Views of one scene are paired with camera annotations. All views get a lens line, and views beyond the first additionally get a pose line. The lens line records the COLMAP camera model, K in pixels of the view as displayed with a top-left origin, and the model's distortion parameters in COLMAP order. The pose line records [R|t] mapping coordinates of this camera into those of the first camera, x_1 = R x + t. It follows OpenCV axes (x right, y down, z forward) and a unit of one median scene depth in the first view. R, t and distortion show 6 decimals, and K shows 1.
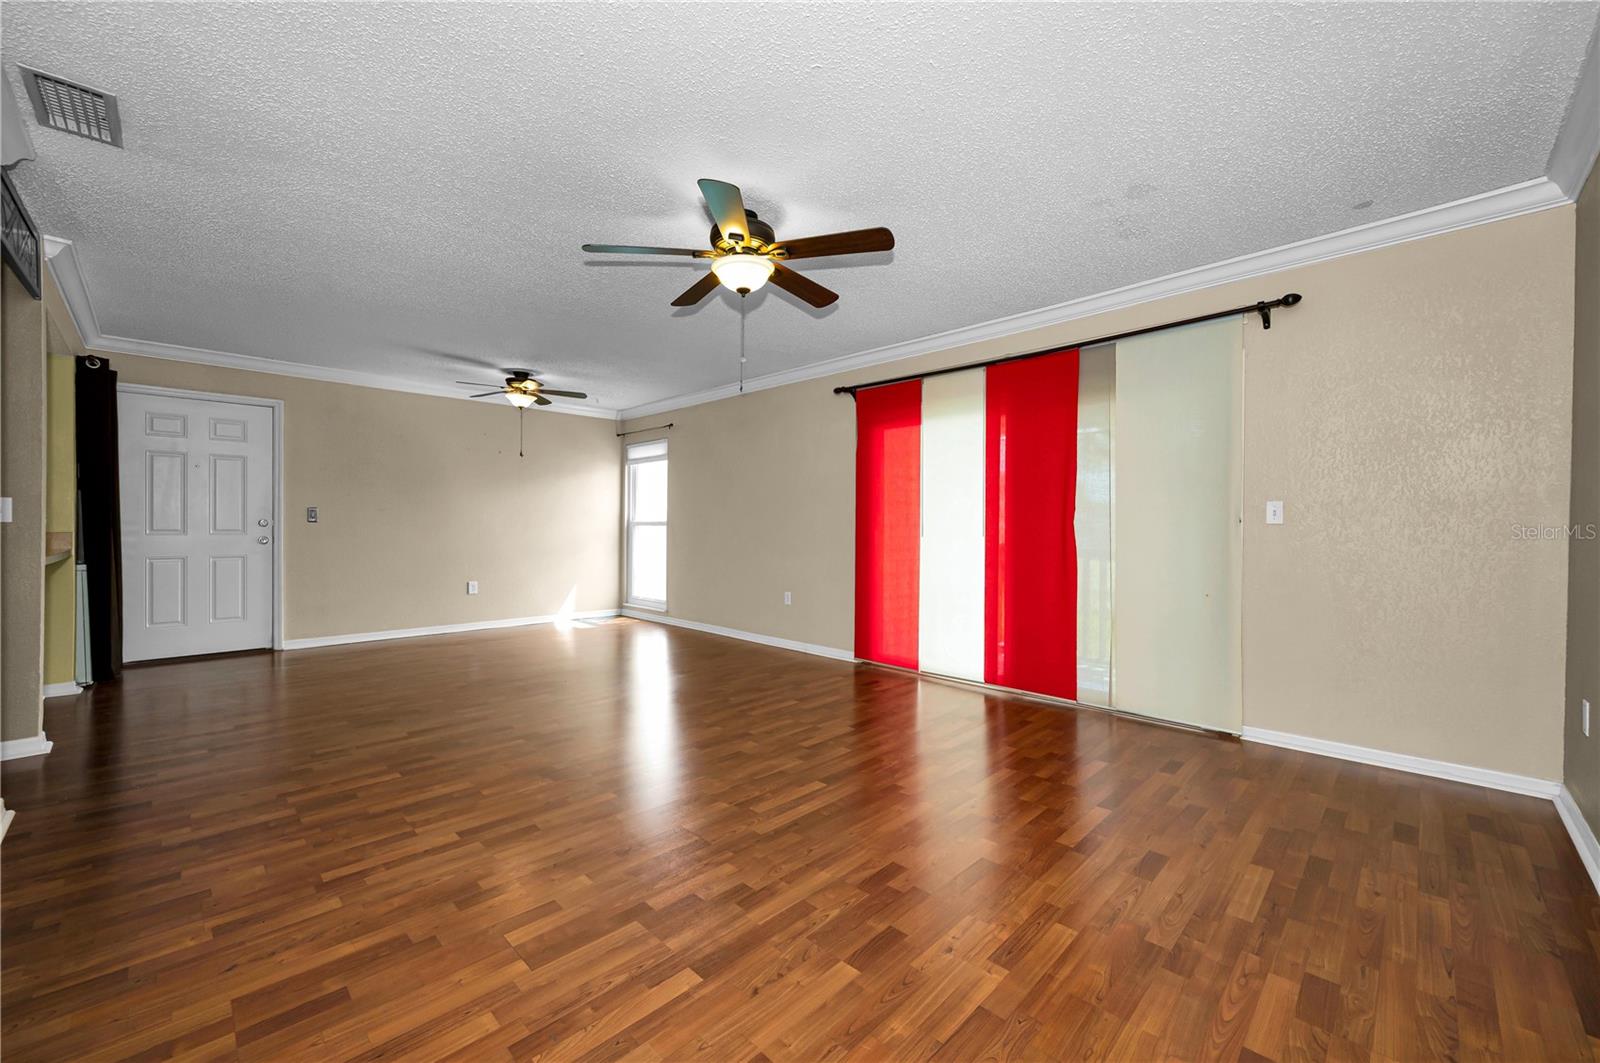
lens RADIAL K [[632.4, 0, 806.4], [0, 632.4, 528.7], [0, 0, 1]] dist [0.000588, -0.000066]
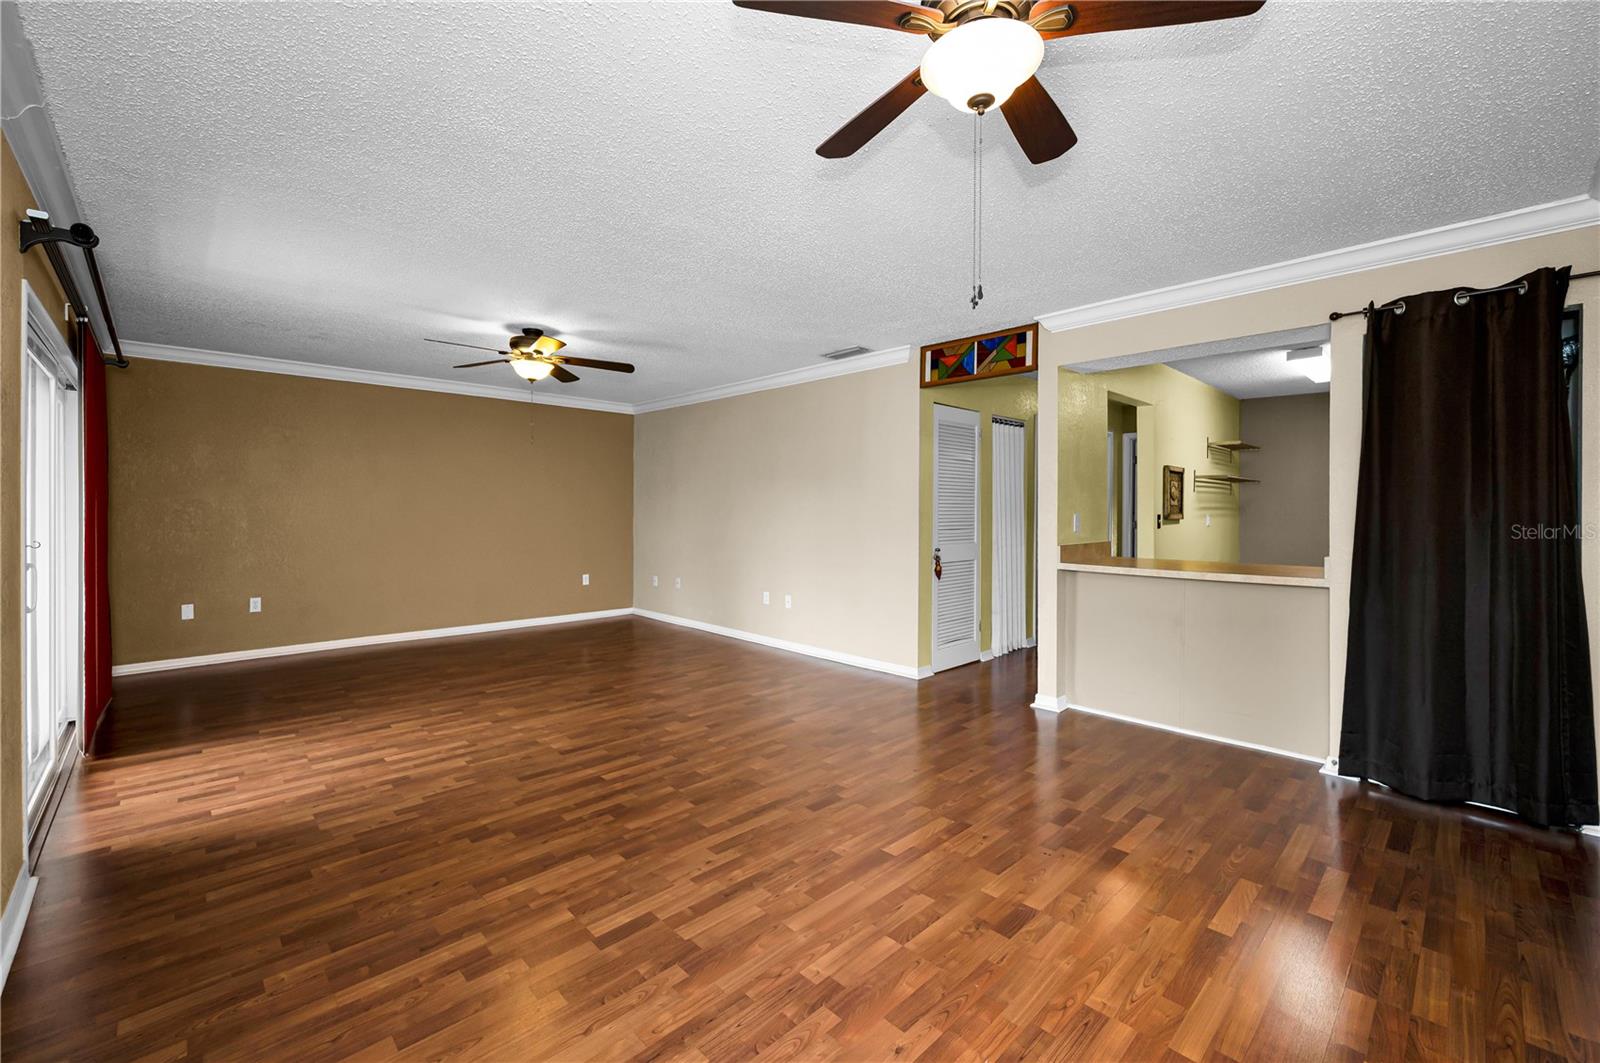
lens RADIAL K [[661.0, 0, 804.3], [0, 661.0, 510.6], [0, 0, 1]] dist [-0.001898, -0.000265]
pose [[-0.999693, -0.006687, 0.023857, -0.568600], [-0.006502, 0.999949, 0.007792, -0.052446], [-0.023907, 0.007634, -0.999685, 1.838941]]
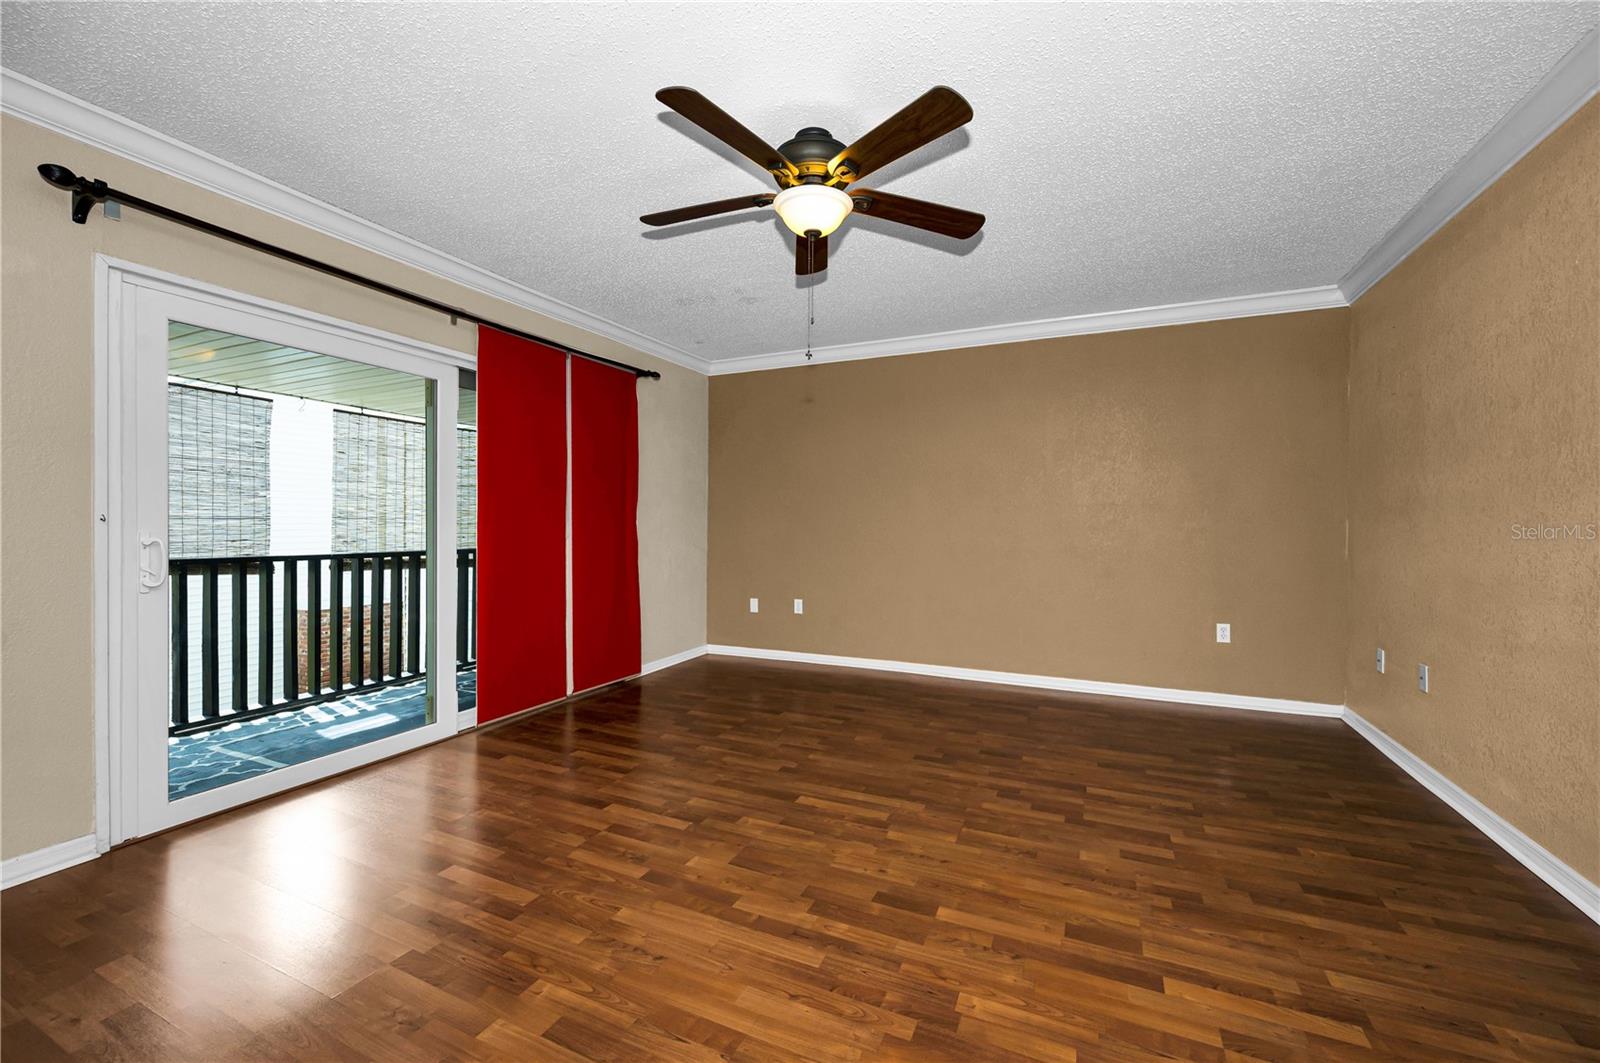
lens RADIAL K [[632.4, 0, 806.4], [0, 632.4, 528.7], [0, 0, 1]] dist [0.000588, -0.000066]
pose [[-0.341213, -0.011776, 0.939912, -0.602503], [0.000931, 0.999917, 0.012866, -0.011502], [-0.939985, 0.005265, -0.341174, 0.908931]]
